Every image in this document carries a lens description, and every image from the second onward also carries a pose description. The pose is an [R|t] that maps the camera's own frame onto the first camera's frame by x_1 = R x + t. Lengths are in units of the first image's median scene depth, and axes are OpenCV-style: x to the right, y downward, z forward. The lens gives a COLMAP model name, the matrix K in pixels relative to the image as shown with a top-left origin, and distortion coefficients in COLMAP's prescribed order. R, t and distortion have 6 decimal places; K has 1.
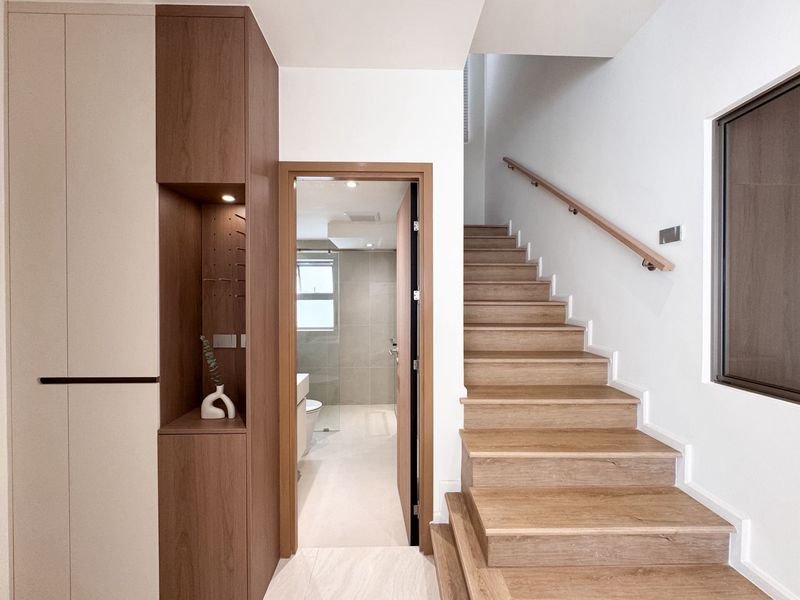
lens RADIAL K [[322.8, 0, 399.8], [0, 322.8, 298.1], [0, 0, 1]] dist [-0.006884, -0.000455]
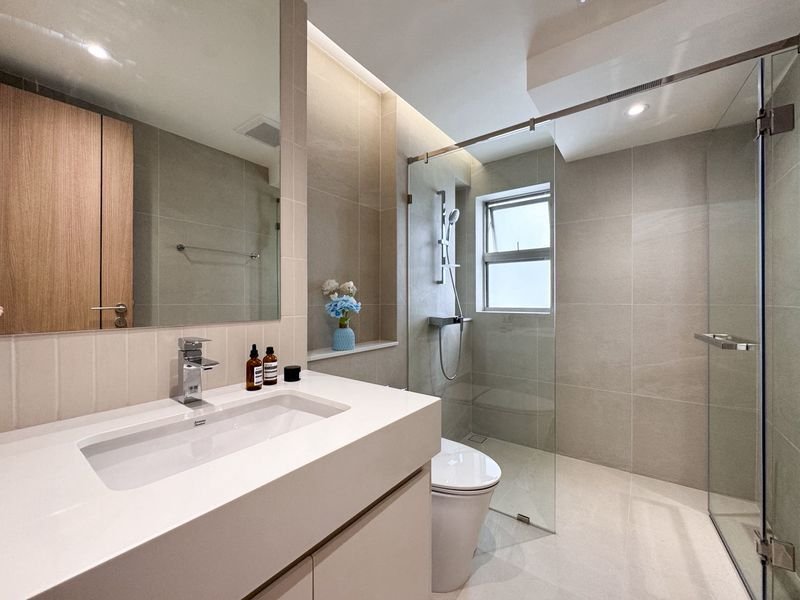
lens RADIAL K [[322.8, 0, 396.2], [0, 322.8, 296.1], [0, 0, 1]] dist [-0.006884, -0.000455]
pose [[0.774360, -0.000201, -0.632745, -0.061639], [-0.004420, 0.999974, -0.005726, 0.074971], [0.632730, 0.007231, 0.774339, 0.412575]]
